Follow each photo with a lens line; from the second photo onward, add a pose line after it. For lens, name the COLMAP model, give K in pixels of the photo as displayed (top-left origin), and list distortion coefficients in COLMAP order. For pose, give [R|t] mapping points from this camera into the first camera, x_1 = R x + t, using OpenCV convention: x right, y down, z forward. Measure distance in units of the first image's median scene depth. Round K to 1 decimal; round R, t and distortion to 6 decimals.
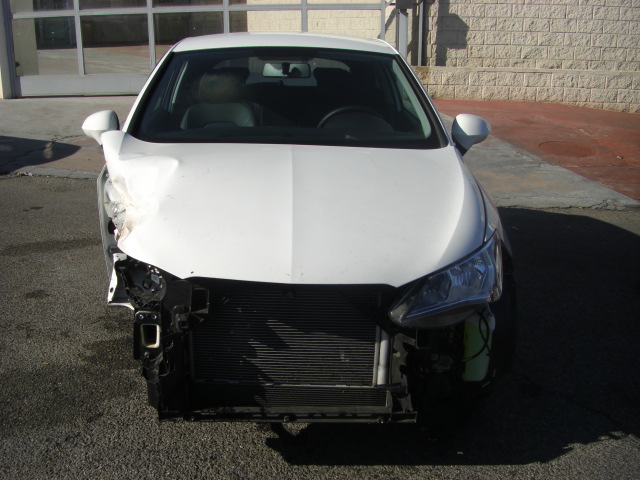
lens RADIAL K [[715.3, 0, 300.6], [0, 715.3, 274.1], [0, 0, 1]] dist [-0.160350, 0.048398]
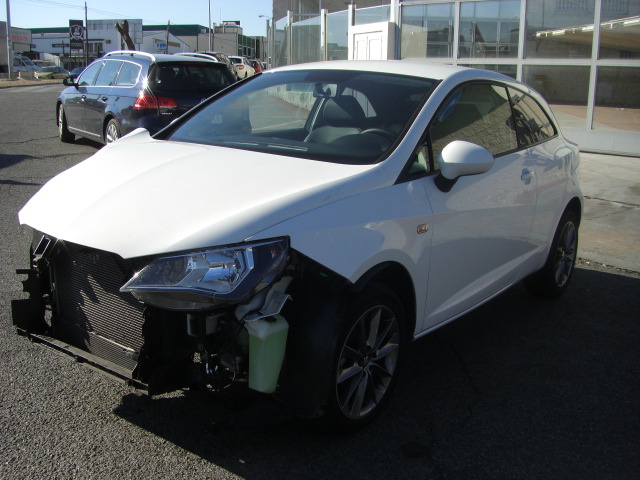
lens RADIAL K [[715.3, 0, 300.6], [0, 715.3, 274.1], [0, 0, 1]] dist [-0.160350, 0.048398]
pose [[0.778424, 0.176323, -0.602467, 0.871257], [-0.225367, 0.974255, -0.006054, -0.010792], [0.585889, 0.140489, 0.798121, 0.240987]]
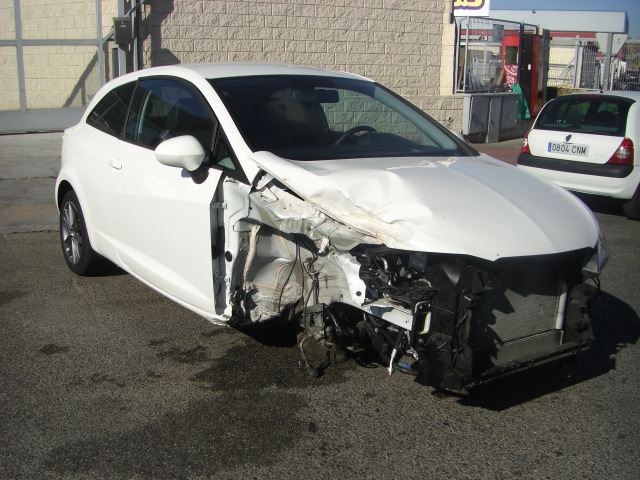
lens RADIAL K [[715.3, 0, 300.6], [0, 715.3, 274.1], [0, 0, 1]] dist [-0.160350, 0.048398]
pose [[0.839360, -0.137567, 0.525880, -0.913503], [0.163020, 0.986621, -0.002103, -0.019144], [-0.518555, 0.087494, 0.850556, 0.121682]]
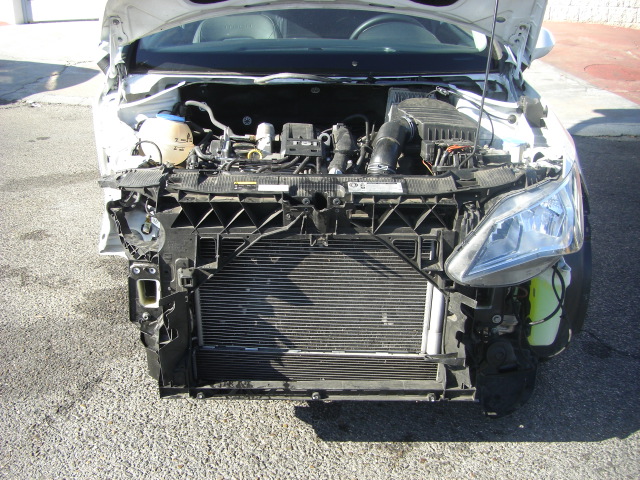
lens RADIAL K [[715.3, 0, 300.6], [0, 715.3, 274.1], [0, 0, 1]] dist [-0.160350, 0.048398]
pose [[0.999318, 0.000555, -0.036917, -0.006451], [0.003124, 0.995032, 0.099506, -0.015406], [0.036789, -0.099554, 0.994352, 0.183302]]
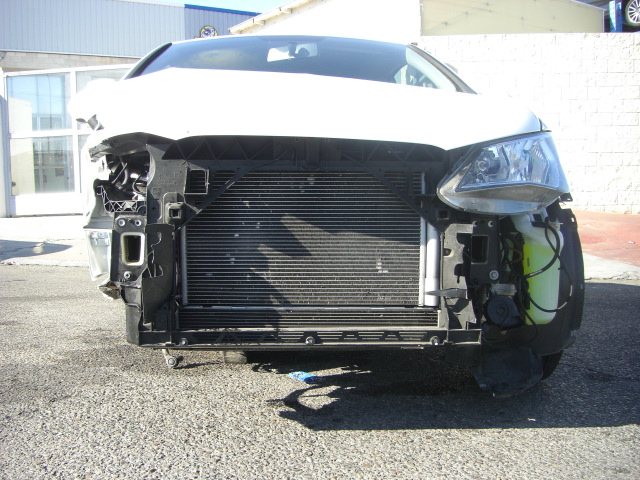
lens RADIAL K [[715.3, 0, 300.6], [0, 715.3, 274.1], [0, 0, 1]] dist [-0.160350, 0.048398]
pose [[0.999803, -0.018188, 0.007915, -0.030892], [0.019513, 0.973507, -0.227822, 0.280567], [-0.003562, 0.227932, 0.973671, 0.228735]]
